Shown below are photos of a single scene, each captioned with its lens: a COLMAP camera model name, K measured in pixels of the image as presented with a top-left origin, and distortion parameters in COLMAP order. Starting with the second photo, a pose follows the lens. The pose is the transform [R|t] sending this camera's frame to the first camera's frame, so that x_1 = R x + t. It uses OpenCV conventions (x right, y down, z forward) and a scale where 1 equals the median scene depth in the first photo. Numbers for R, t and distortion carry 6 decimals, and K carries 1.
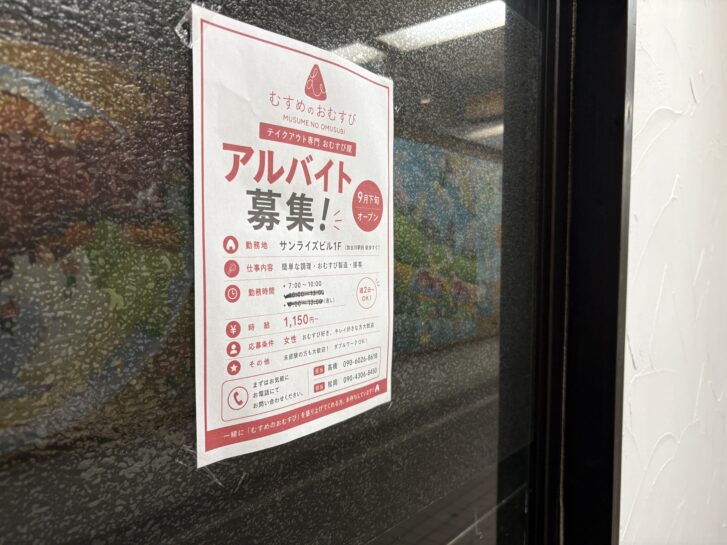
lens RADIAL K [[548.1, 0, 363.5], [0, 548.1, 272.5], [0, 0, 1]] dist [0.086687, -0.154297]
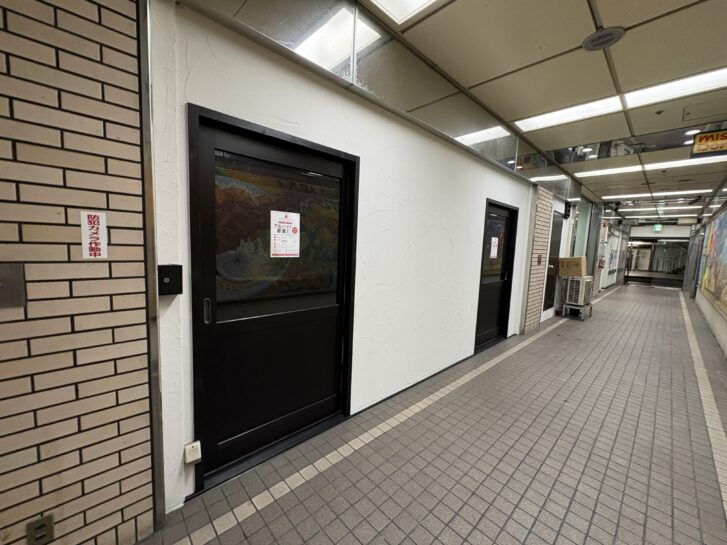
lens RADIAL K [[290.2, 0, 363.5], [0, 290.2, 272.5], [0, 0, 1]] dist [0.000449, 0.000019]
pose [[0.991053, 0.049188, -0.124072, 1.603661], [-0.043433, 0.997870, 0.048672, 0.243970], [0.126202, -0.042847, 0.991079, -3.157448]]
